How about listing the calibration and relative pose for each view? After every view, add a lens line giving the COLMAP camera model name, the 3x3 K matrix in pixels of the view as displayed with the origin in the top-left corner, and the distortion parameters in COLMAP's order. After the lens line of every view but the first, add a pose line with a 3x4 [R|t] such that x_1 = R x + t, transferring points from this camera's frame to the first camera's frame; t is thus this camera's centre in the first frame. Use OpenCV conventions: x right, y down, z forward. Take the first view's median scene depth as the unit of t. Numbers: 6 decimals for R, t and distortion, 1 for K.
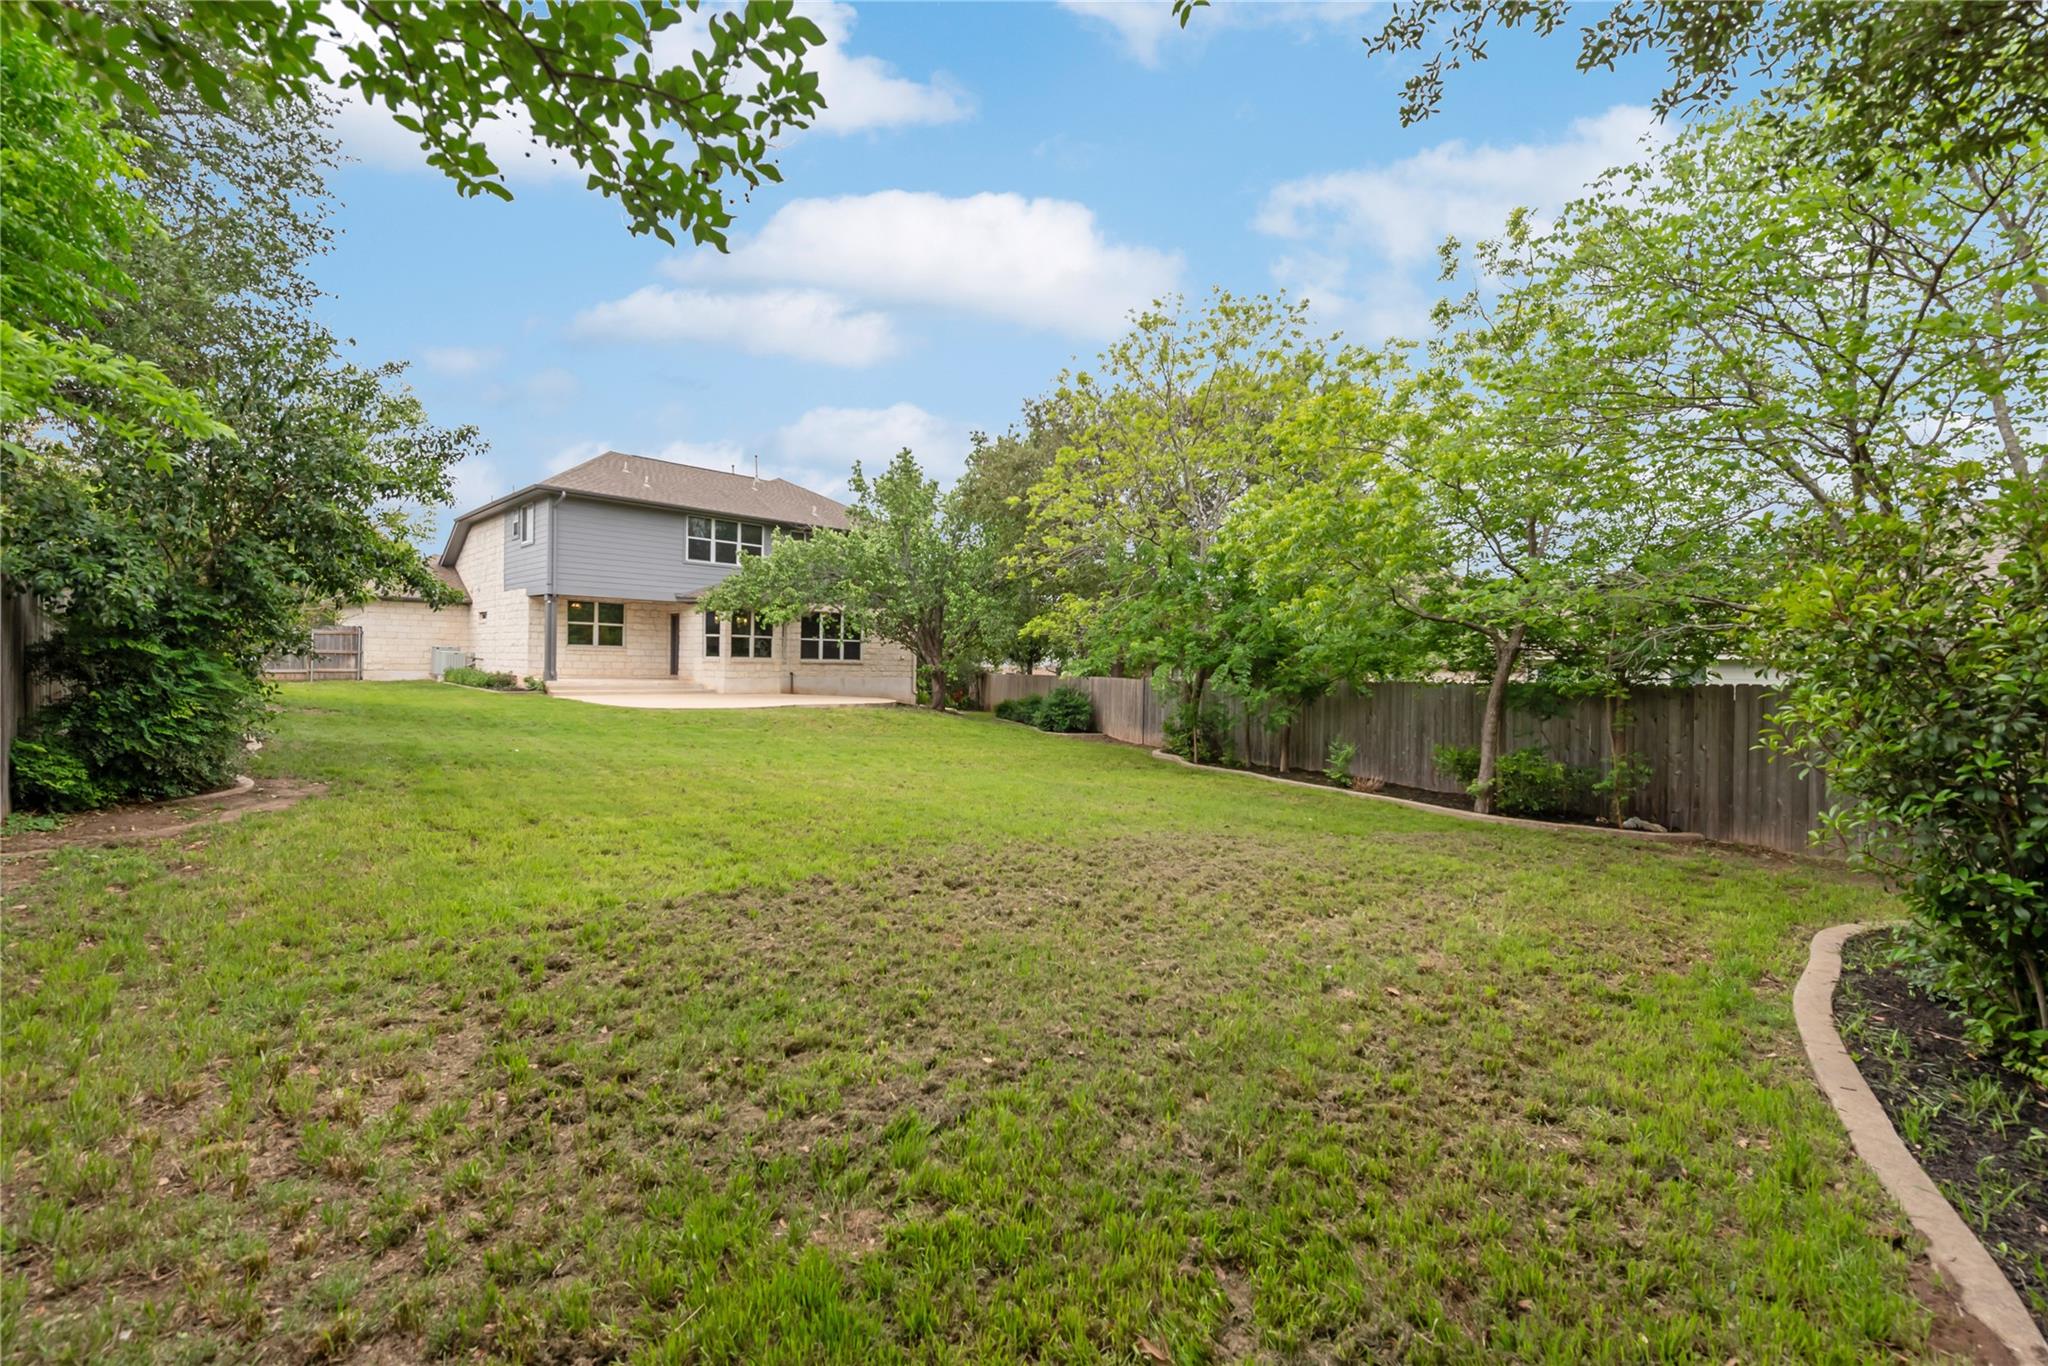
lens RADIAL K [[803.8, 0, 1031.4], [0, 803.8, 685.0], [0, 0, 1]] dist [0.016594, -0.005585]
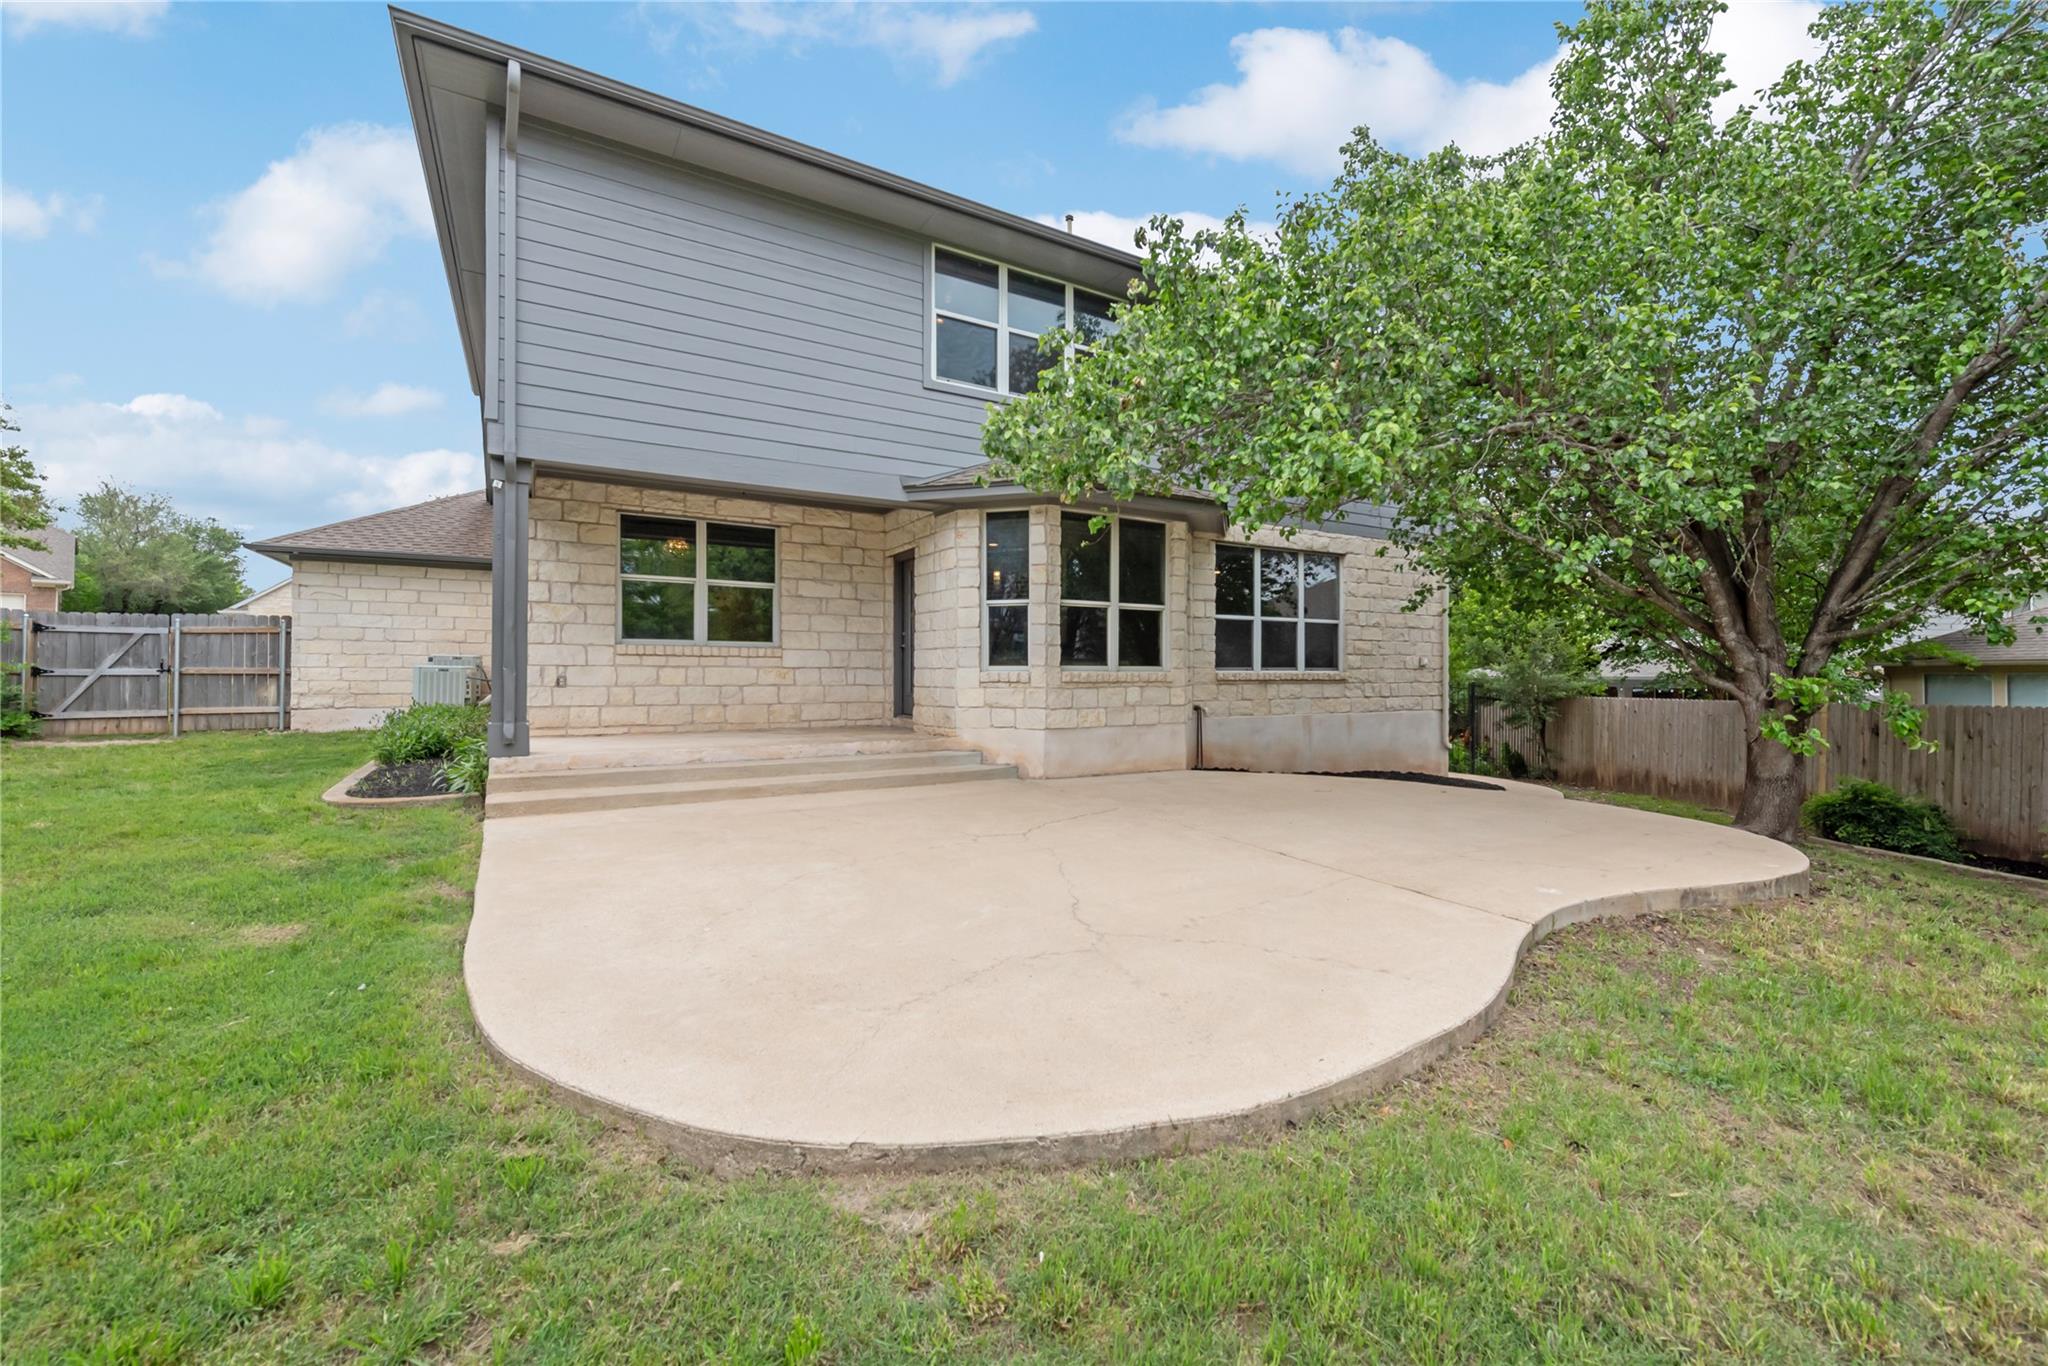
lens RADIAL K [[865.2, 0, 1028.7], [0, 865.2, 679.5], [0, 0, 1]] dist [0.003642, 0.000013]
pose [[0.960312, -0.013604, -0.278596, -0.284690], [0.008792, 0.999790, -0.018512, -0.022963], [0.278790, 0.015327, 0.960230, 0.653119]]
